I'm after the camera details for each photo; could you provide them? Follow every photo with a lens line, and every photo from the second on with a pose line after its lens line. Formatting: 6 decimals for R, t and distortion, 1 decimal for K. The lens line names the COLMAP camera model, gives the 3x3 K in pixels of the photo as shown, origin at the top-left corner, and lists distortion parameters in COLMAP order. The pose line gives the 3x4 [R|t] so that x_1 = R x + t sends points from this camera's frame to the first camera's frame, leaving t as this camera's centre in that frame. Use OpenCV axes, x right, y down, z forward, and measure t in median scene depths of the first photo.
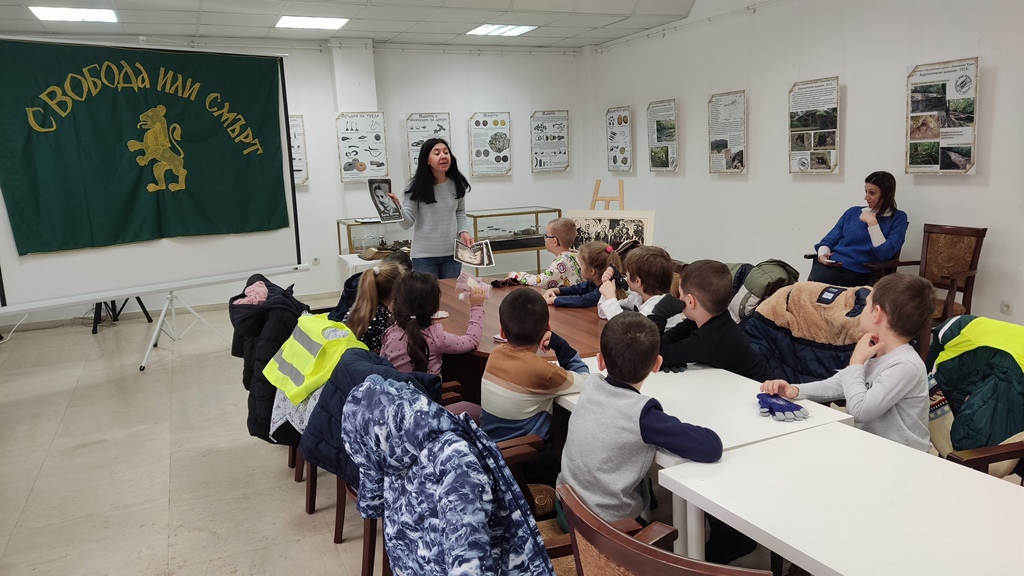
lens RADIAL K [[748.6, 0, 512.0], [0, 748.6, 288.0], [0, 0, 1]] dist [0.115831, -0.177251]
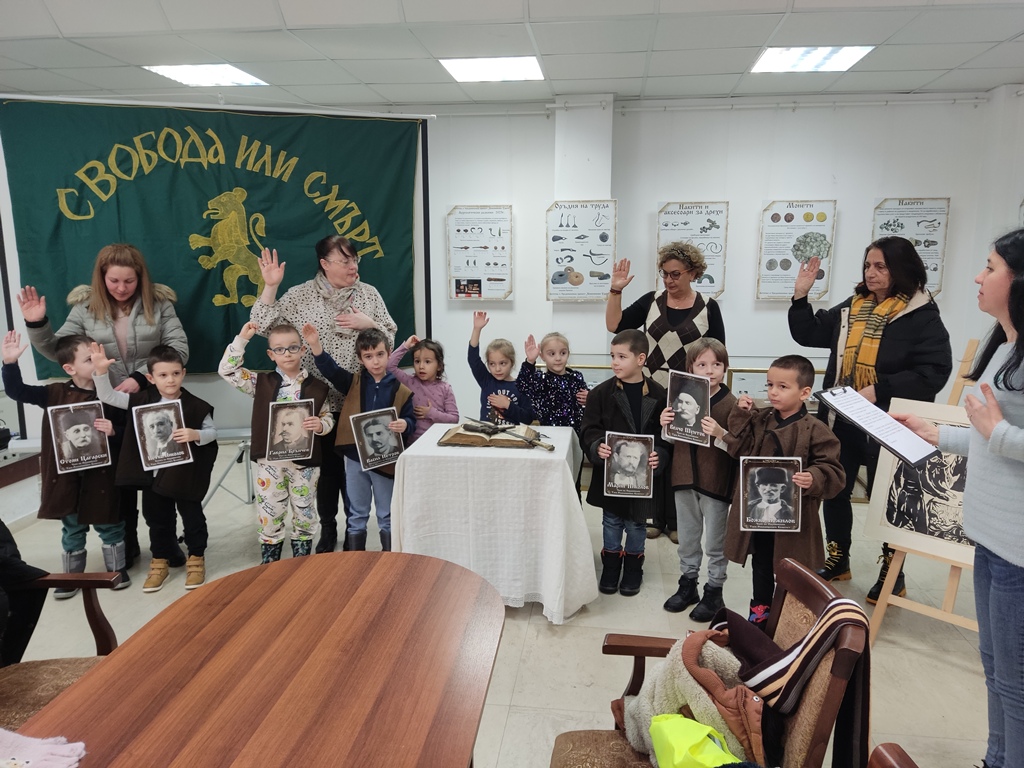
lens RADIAL K [[749.3, 0, 514.2], [0, 749.3, 384.4], [0, 0, 1]] dist [0.126943, -0.194706]
pose [[0.857394, 0.126535, -0.498863, 0.141757], [-0.124843, 0.991489, 0.036920, -0.102916], [0.499289, 0.030625, 0.865894, 0.460865]]
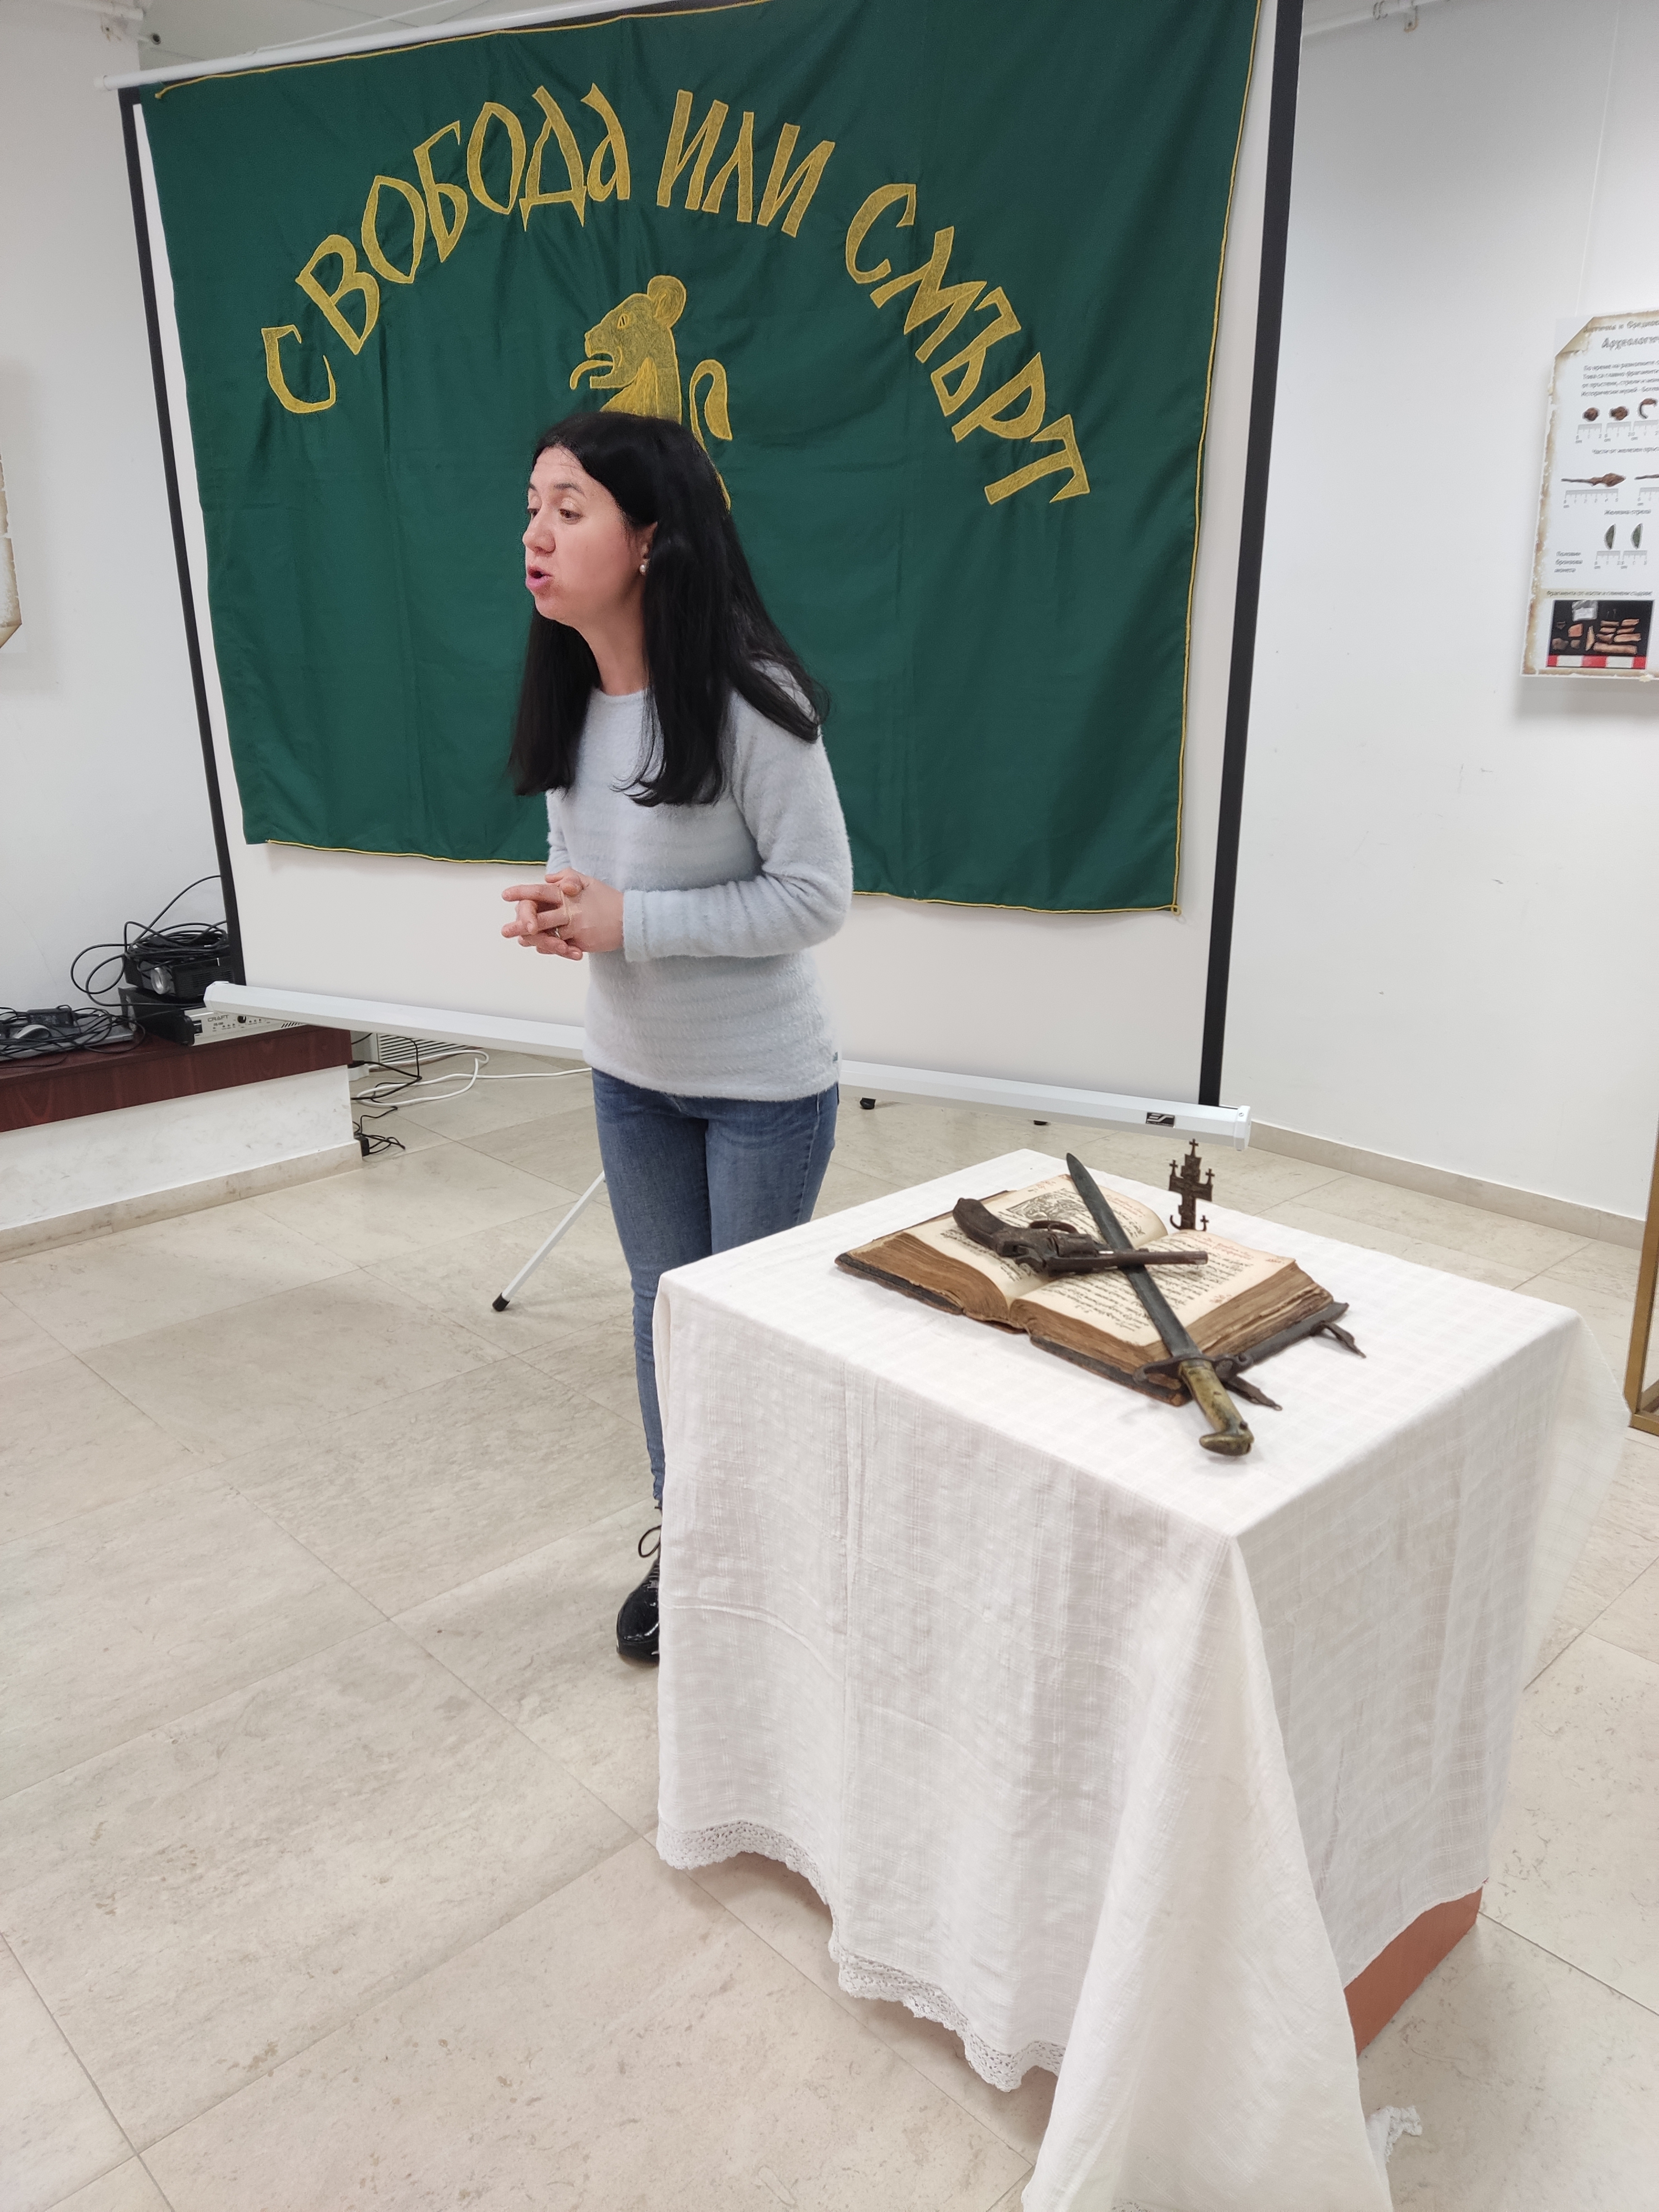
lens RADIAL K [[1610.7, 0, 813.0], [0, 1610.7, 1118.2], [0, 0, 1]] dist [0.134699, -0.200586]
pose [[0.338391, 0.321382, -0.884423, 0.066024], [-0.175757, 0.944917, 0.276118, -0.132863], [0.924446, 0.062008, 0.376237, 0.796867]]
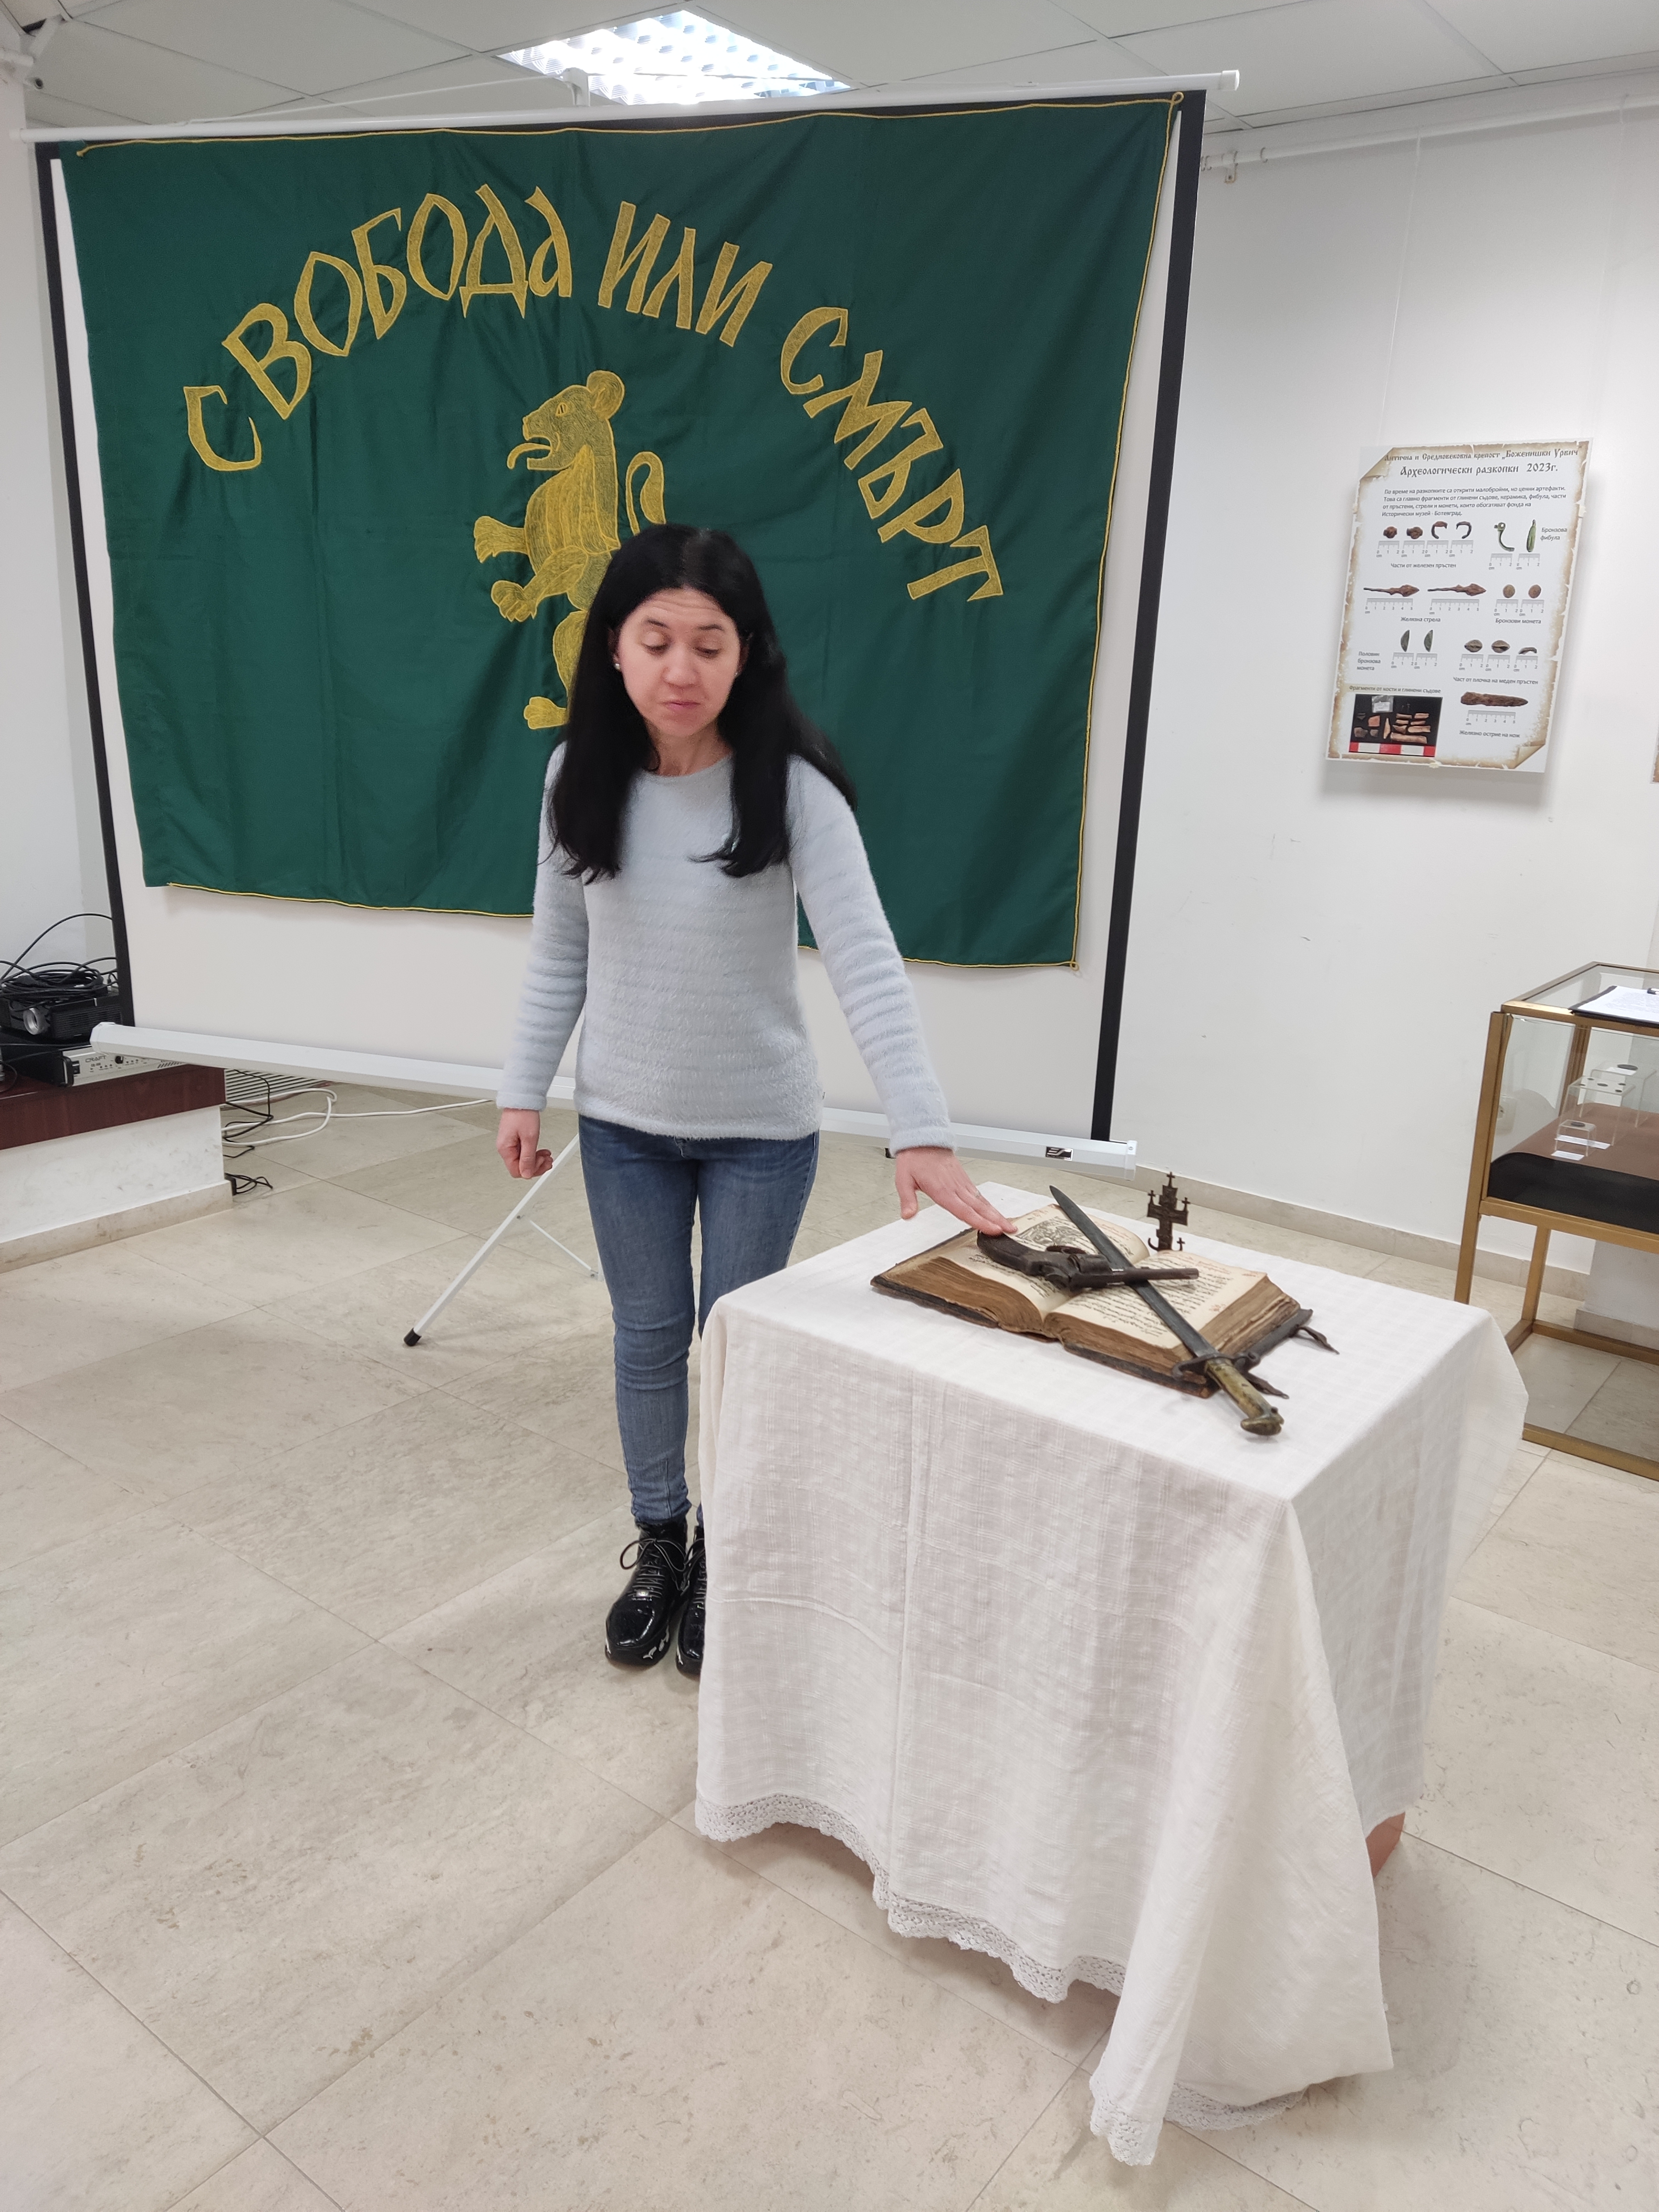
lens RADIAL K [[1610.7, 0, 813.0], [0, 1610.7, 1118.2], [0, 0, 1]] dist [0.134699, -0.200586]
pose [[0.475195, 0.301724, -0.826530, 0.073558], [-0.208958, 0.951191, 0.227096, -0.132953], [0.854708, 0.064795, 0.515049, 0.732634]]
